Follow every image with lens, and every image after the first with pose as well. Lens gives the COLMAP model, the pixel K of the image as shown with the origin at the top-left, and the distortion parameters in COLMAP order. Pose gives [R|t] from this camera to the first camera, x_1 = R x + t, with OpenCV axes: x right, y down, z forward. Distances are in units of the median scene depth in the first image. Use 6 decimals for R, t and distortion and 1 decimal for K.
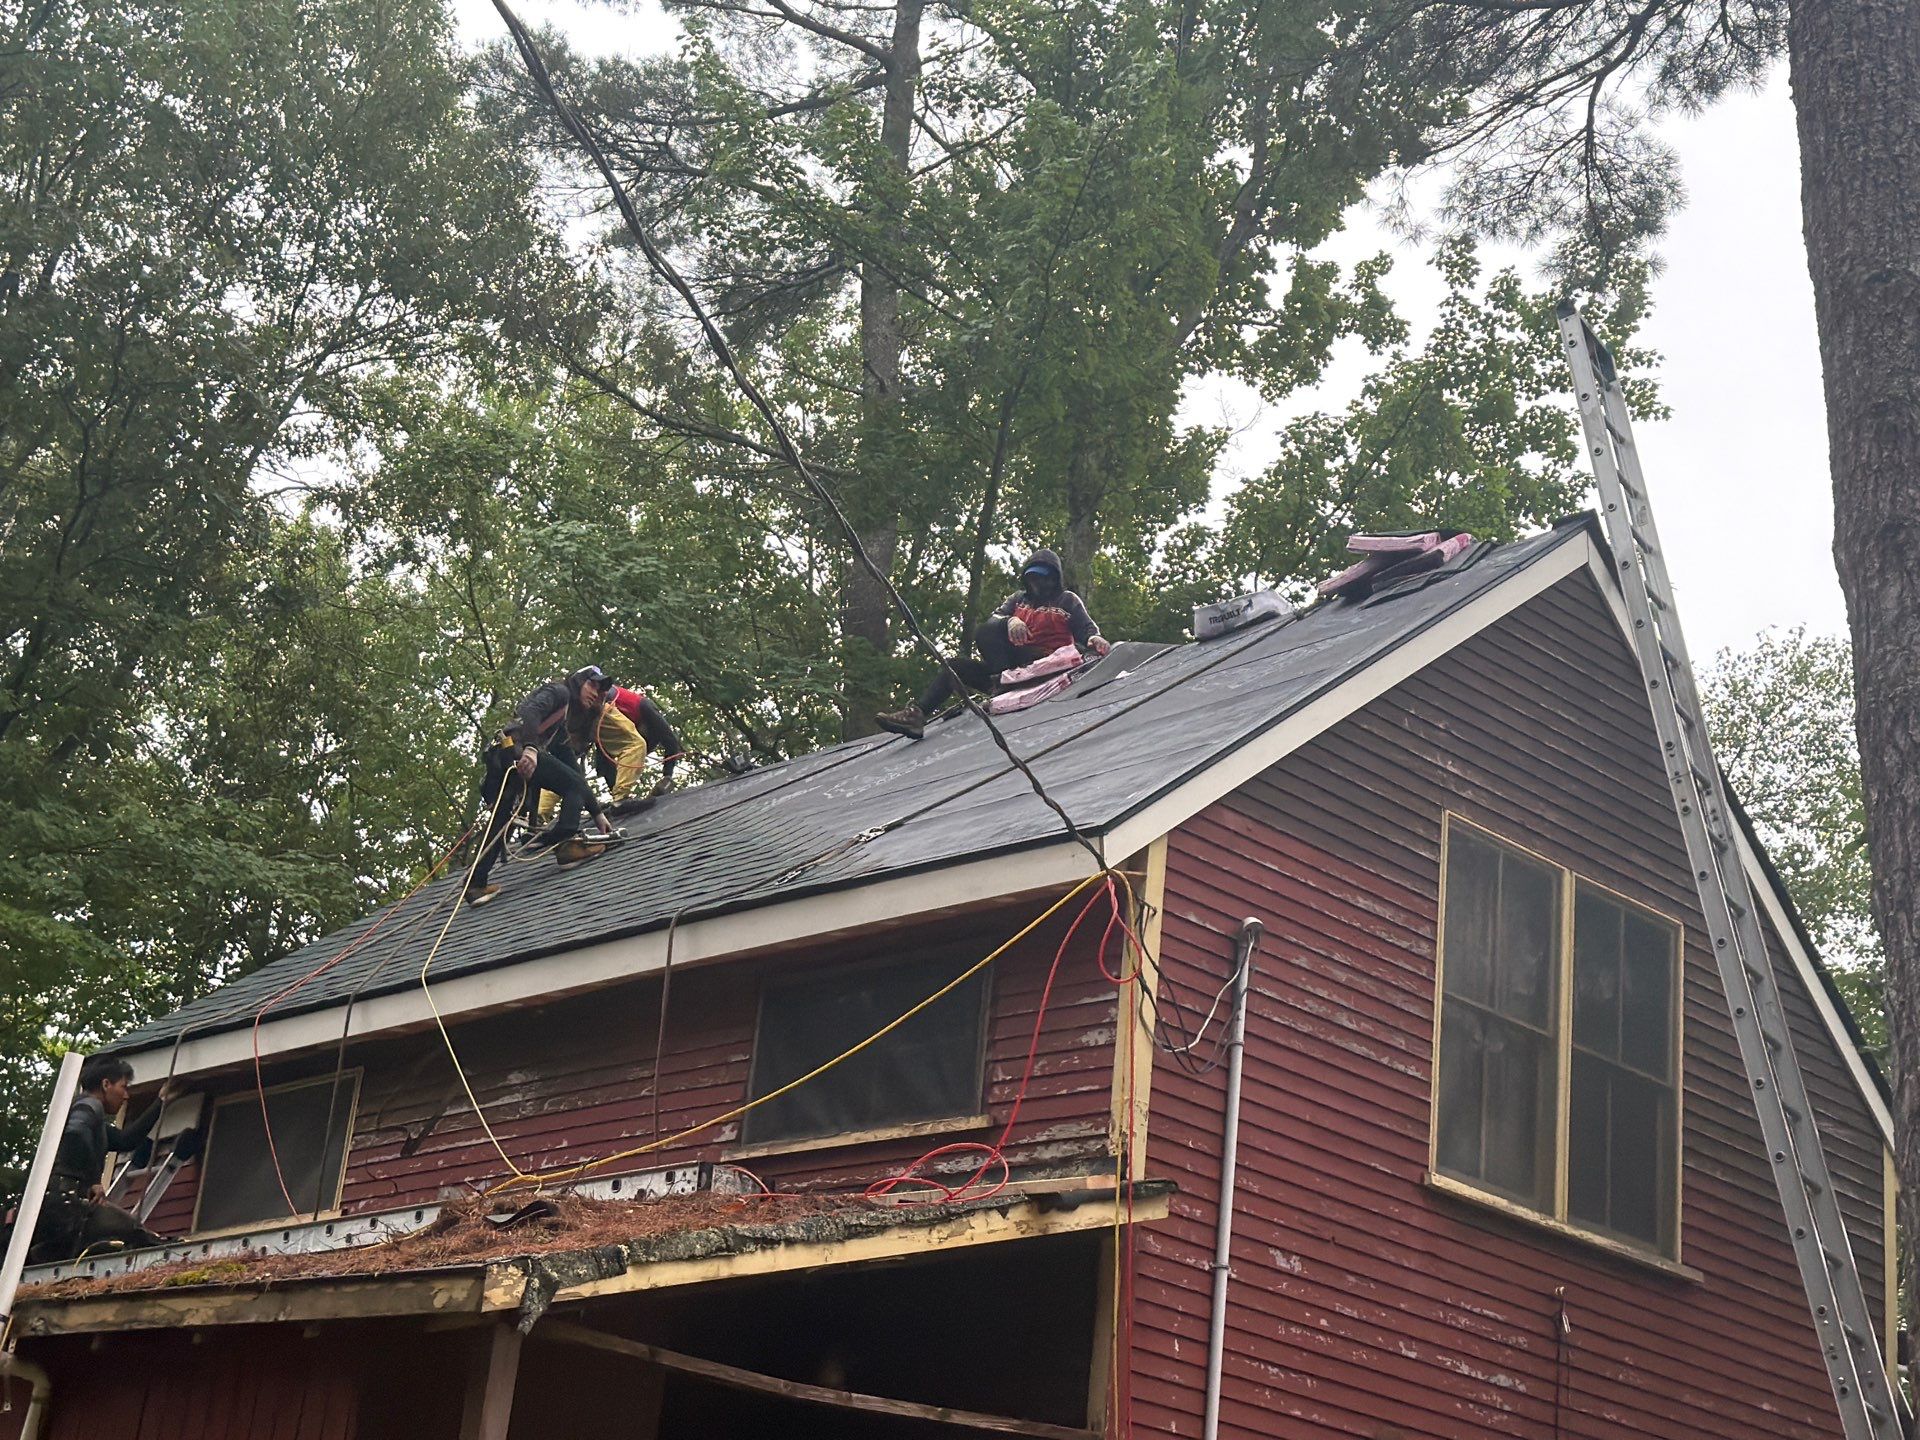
lens RADIAL K [[3068.3, 0, 960.0], [0, 3068.3, 720.0], [0, 0, 1]] dist [0.061711, -0.097332]
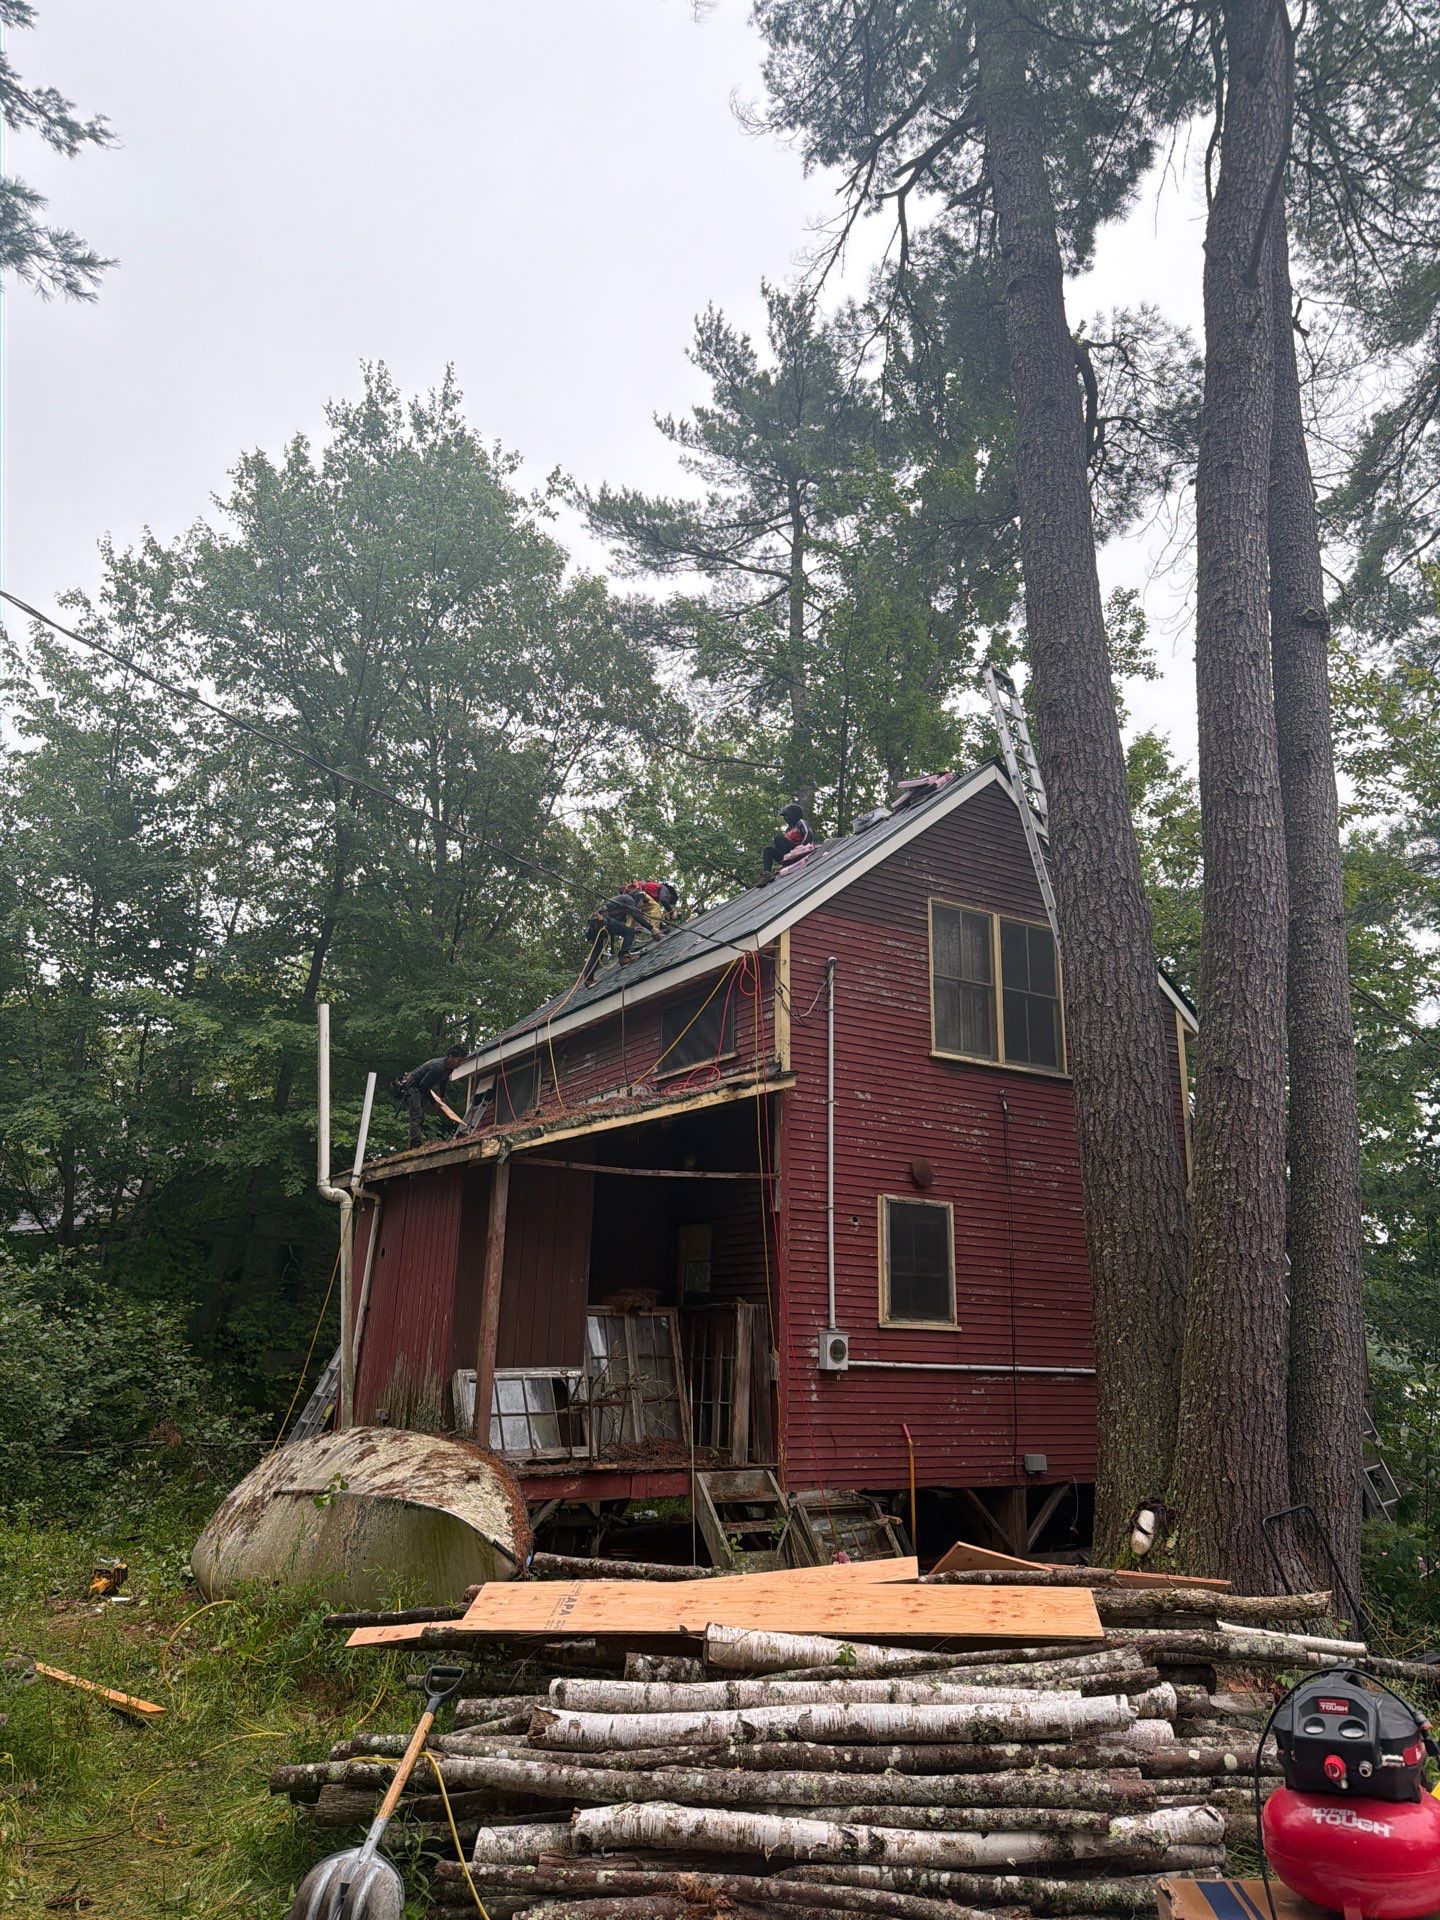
lens RADIAL K [[1382.5, 0, 720.0], [0, 1382.5, 960.0], [0, 0, 1]] dist [0.030236, -0.001861]
pose [[0.972942, -0.136908, -0.186120, 0.201012], [0.149492, 0.987216, 0.055281, -0.006080], [0.176172, -0.081609, 0.980971, -0.074978]]
